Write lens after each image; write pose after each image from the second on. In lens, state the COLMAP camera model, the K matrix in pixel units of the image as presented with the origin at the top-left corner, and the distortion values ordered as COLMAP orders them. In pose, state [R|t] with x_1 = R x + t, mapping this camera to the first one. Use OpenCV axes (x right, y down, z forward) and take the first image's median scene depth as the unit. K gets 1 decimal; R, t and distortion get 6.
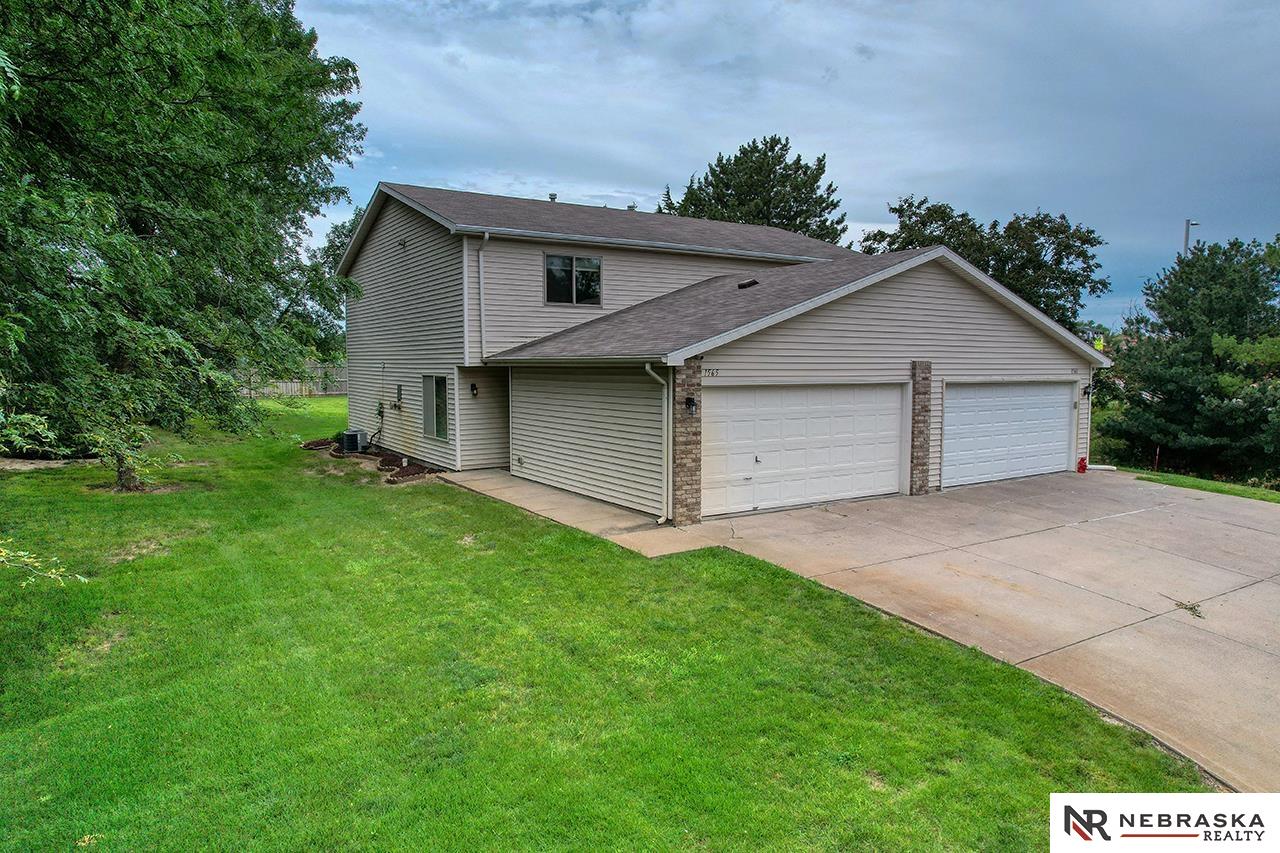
lens RADIAL K [[821.4, 0, 640.0], [0, 821.4, 426.5], [0, 0, 1]] dist [-0.072146, 0.066695]
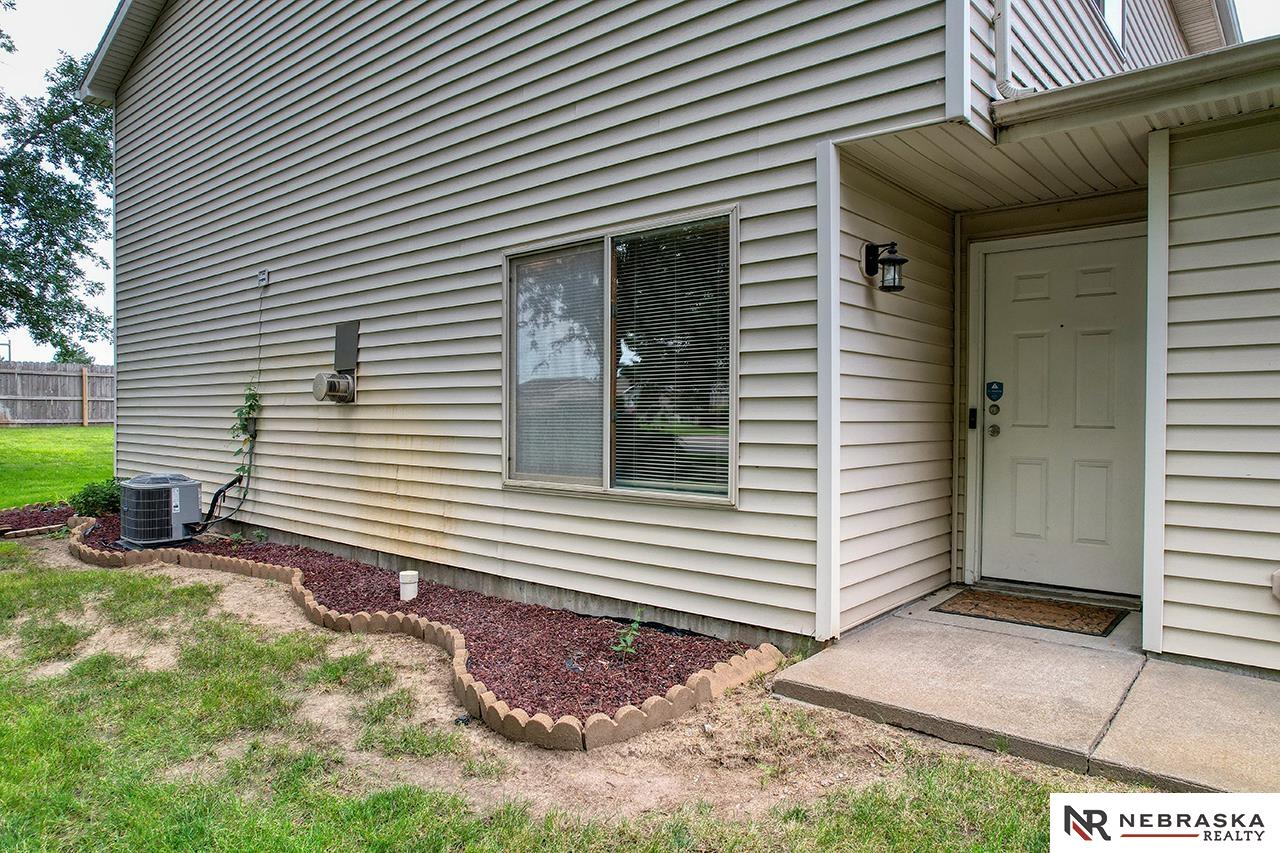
lens RADIAL K [[821.4, 0, 640.0], [0, 821.4, 426.5], [0, 0, 1]] dist [-0.072146, 0.066695]
pose [[0.958123, -0.001499, 0.286354, -0.362290], [0.020582, 0.997761, -0.063641, 0.012595], [-0.285618, 0.066870, 0.956008, 0.887320]]
